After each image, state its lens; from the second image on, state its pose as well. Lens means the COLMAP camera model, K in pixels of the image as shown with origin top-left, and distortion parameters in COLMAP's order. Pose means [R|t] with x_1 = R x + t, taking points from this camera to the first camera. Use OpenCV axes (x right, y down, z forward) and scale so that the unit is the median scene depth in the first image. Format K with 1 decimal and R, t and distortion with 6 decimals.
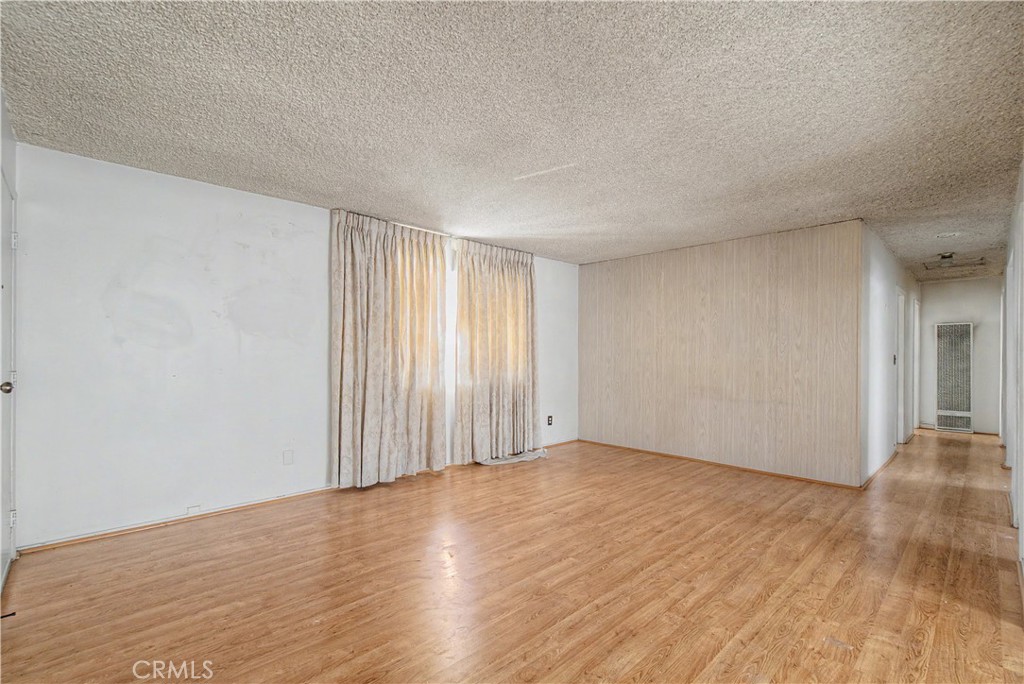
lens RADIAL K [[464.1, 0, 498.8], [0, 464.1, 355.5], [0, 0, 1]] dist [-0.001306, 0.006321]
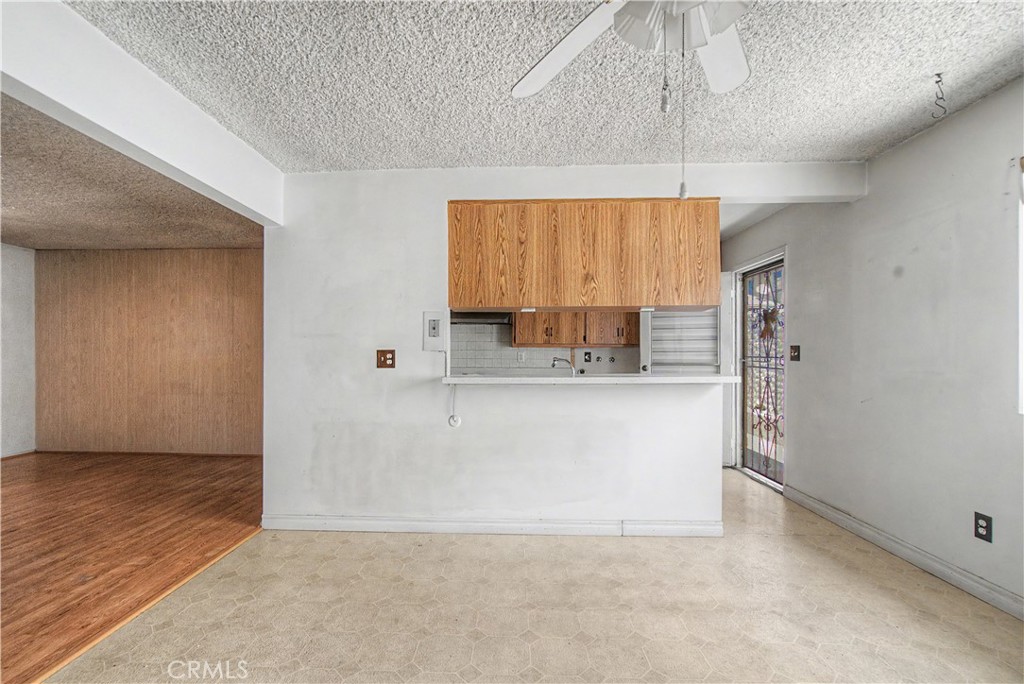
lens RADIAL K [[453.2, 0, 497.6], [0, 453.2, 355.5], [0, 0, 1]] dist [-0.003173, 0.000487]
pose [[0.722311, -0.006993, 0.691533, 0.437017], [0.003840, 0.999974, 0.006102, 0.000828], [-0.691557, -0.001752, 0.722319, -0.430392]]
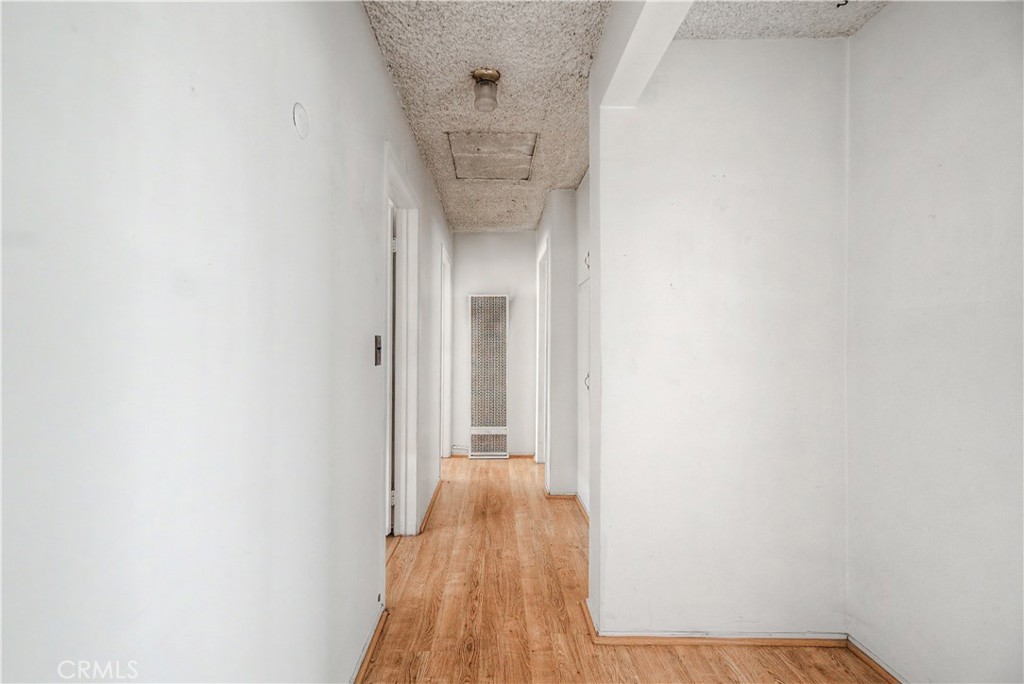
lens RADIAL K [[453.2, 0, 497.6], [0, 453.2, 355.5], [0, 0, 1]] dist [-0.003173, 0.000487]
pose [[0.718478, -0.021273, 0.695224, 0.070840], [0.001058, 0.999564, 0.029492, -0.000181], [-0.695549, -0.020453, 0.718188, 0.069725]]
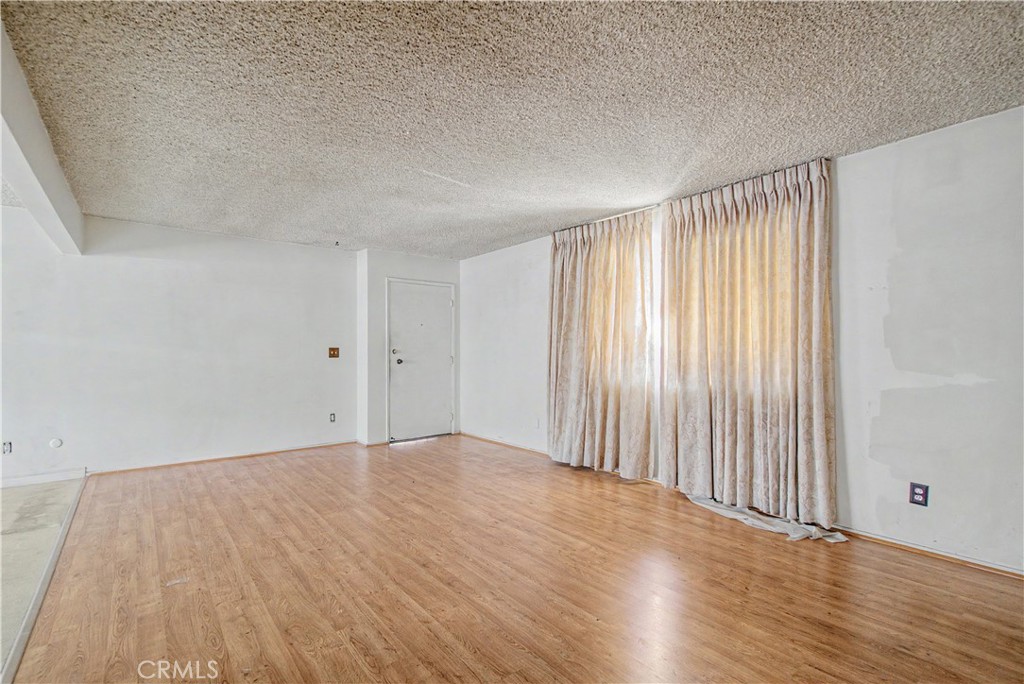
lens RADIAL K [[464.3, 0, 486.7], [0, 464.3, 355.4], [0, 0, 1]] dist [-0.000466, -0.000446]
pose [[-0.111990, 0.006709, -0.993687, 1.161053], [-0.000348, 0.999977, 0.006791, 0.005269], [0.993709, 0.001106, -0.111985, 1.220412]]
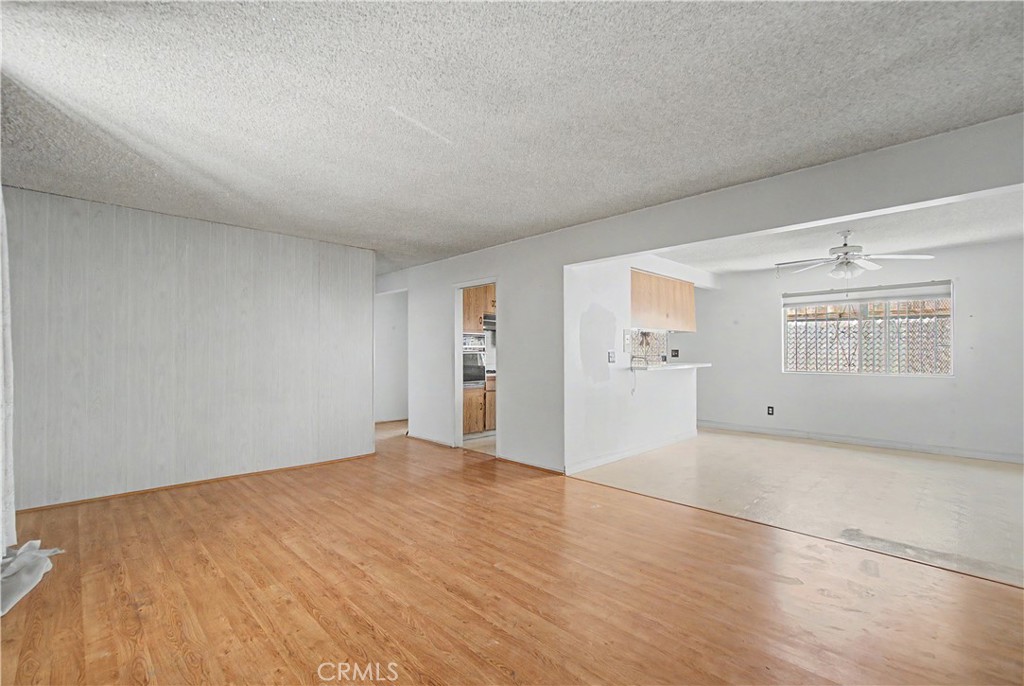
lens RADIAL K [[453.2, 0, 497.6], [0, 453.2, 356.5], [0, 0, 1]] dist [-0.003173, 0.000487]
pose [[-0.003643, -0.012218, 0.999919, -0.691976], [0.001063, 0.999925, 0.012222, -0.009175], [-0.999993, 0.001107, -0.003630, 0.879218]]
